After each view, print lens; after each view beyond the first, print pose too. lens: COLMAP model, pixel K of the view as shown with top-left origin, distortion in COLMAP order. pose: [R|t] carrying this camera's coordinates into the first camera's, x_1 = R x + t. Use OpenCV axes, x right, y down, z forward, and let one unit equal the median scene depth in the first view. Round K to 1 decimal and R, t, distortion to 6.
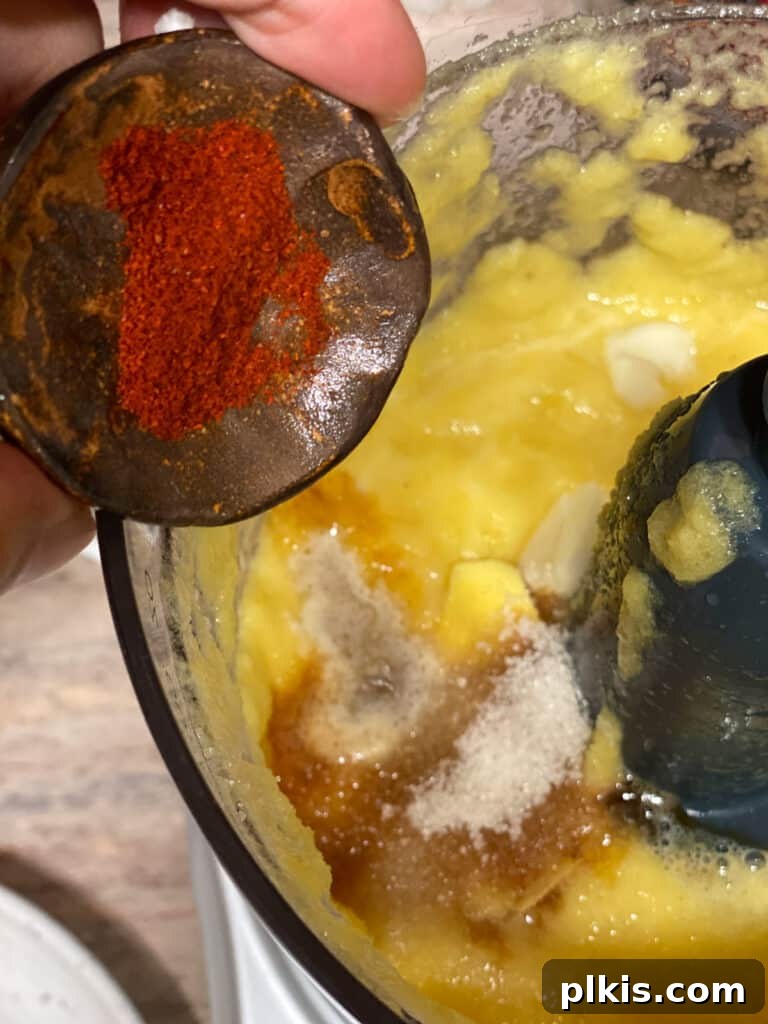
lens RADIAL K [[1564.5, 0, 384.0], [0, 1564.5, 512.0], [0, 0, 1]] dist [0.005571, -0.146342]
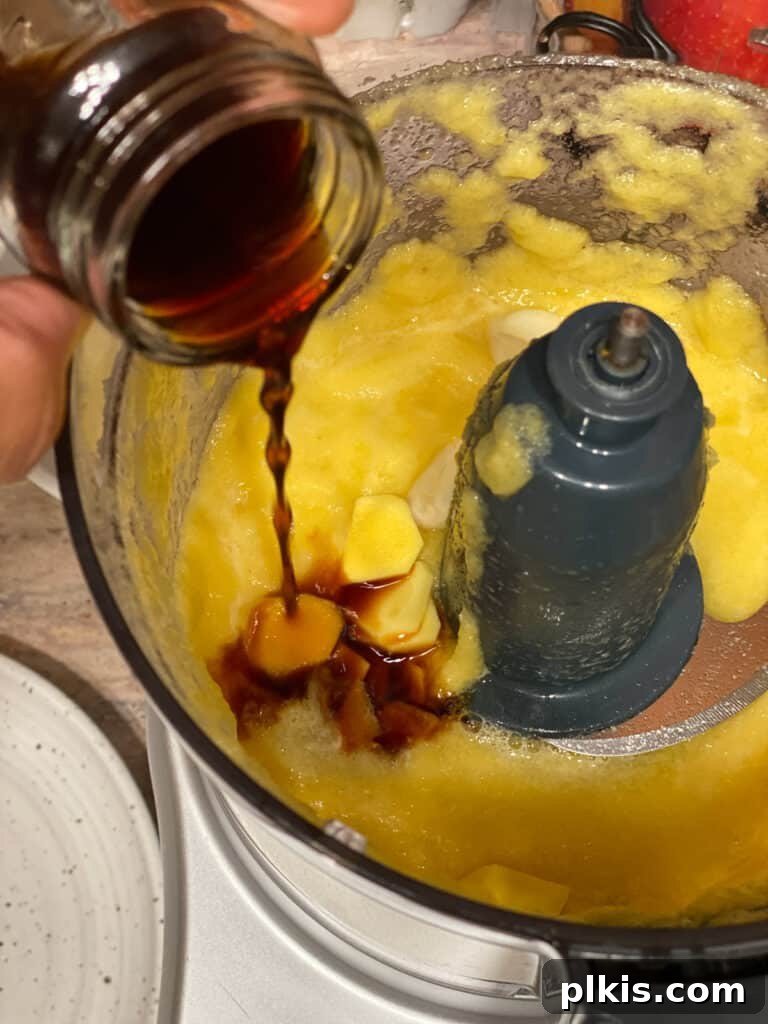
lens RADIAL K [[1509.1, 0, 384.0], [0, 1509.1, 512.0], [0, 0, 1]] dist [0.011037, 0.018623]
pose [[0.999883, 0.015221, -0.001800, 0.076275], [-0.015222, 0.999884, -0.000177, 0.048095], [0.001797, 0.000204, 0.999998, -0.224192]]
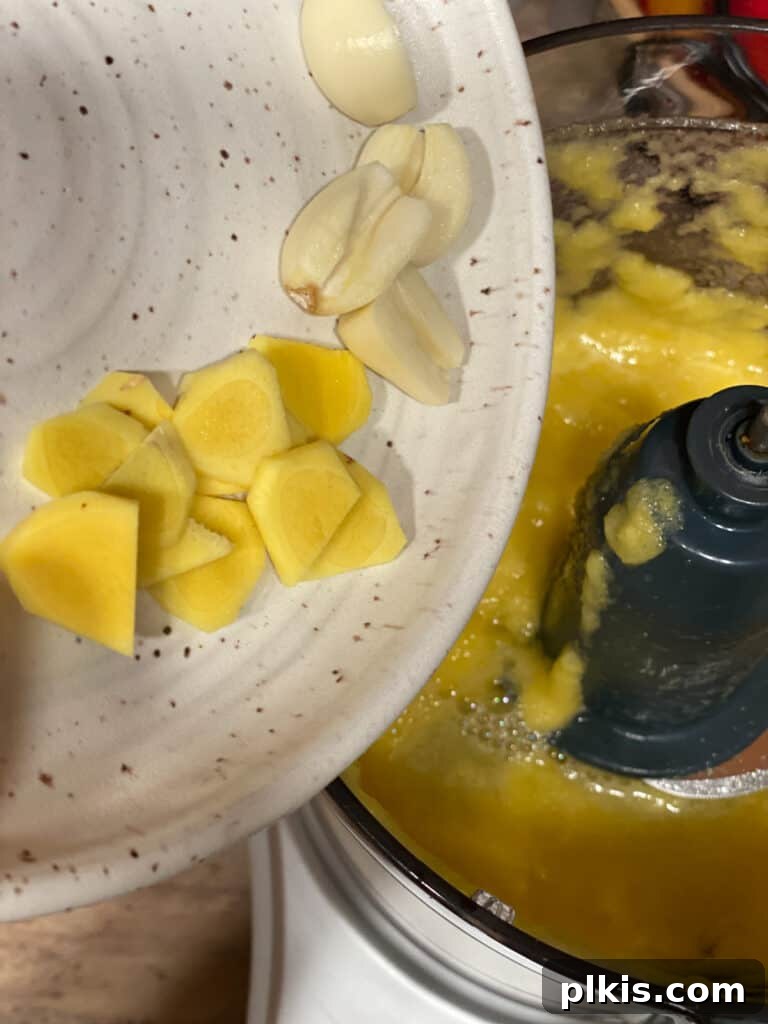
lens RADIAL K [[1509.1, 0, 384.0], [0, 1509.1, 512.0], [0, 0, 1]] dist [0.011037, 0.018623]
pose [[0.999252, 0.038201, -0.005976, -0.013075], [-0.037977, 0.998705, 0.033847, -0.030004], [0.007261, -0.033595, 0.999409, -0.257608]]
